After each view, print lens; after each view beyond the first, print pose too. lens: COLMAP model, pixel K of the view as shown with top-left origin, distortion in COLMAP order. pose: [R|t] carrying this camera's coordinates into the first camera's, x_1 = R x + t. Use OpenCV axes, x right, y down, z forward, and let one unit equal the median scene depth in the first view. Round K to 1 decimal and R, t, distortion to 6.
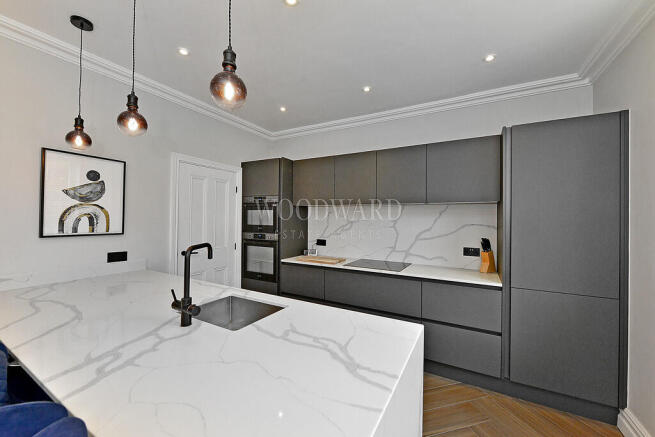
lens RADIAL K [[258.4, 0, 341.7], [0, 258.4, 216.5], [0, 0, 1]] dist [-0.007162, -0.000257]
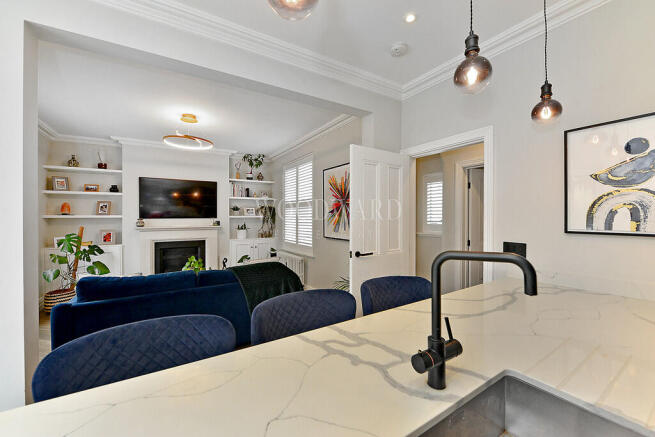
lens RADIAL K [[262.2, 0, 316.7], [0, 262.2, 220.7], [0, 0, 1]] dist [-0.019585, -0.000102]
pose [[-0.512322, 0.005219, -0.858777, 0.027452], [0.006448, 0.999977, 0.002231, 0.029483], [0.858769, -0.004395, -0.512344, 0.654260]]
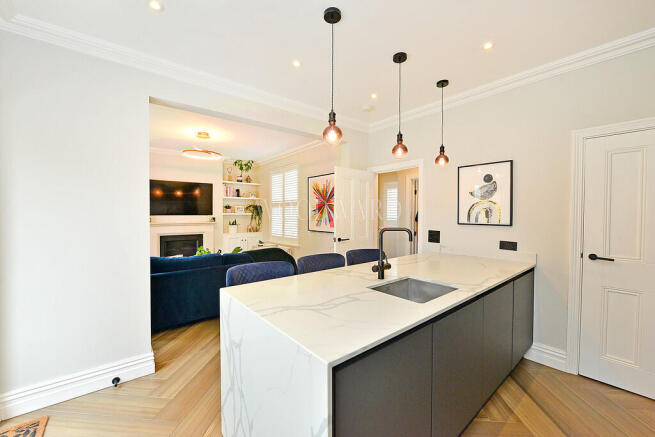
lens RADIAL K [[262.2, 0, 316.7], [0, 262.2, 220.7], [0, 0, 1]] dist [-0.019585, -0.000102]
pose [[-0.403019, 0.013400, -0.915093, 0.588300], [0.003744, 0.999909, 0.012993, 0.032489], [0.915184, 0.001810, -0.403032, 0.777545]]
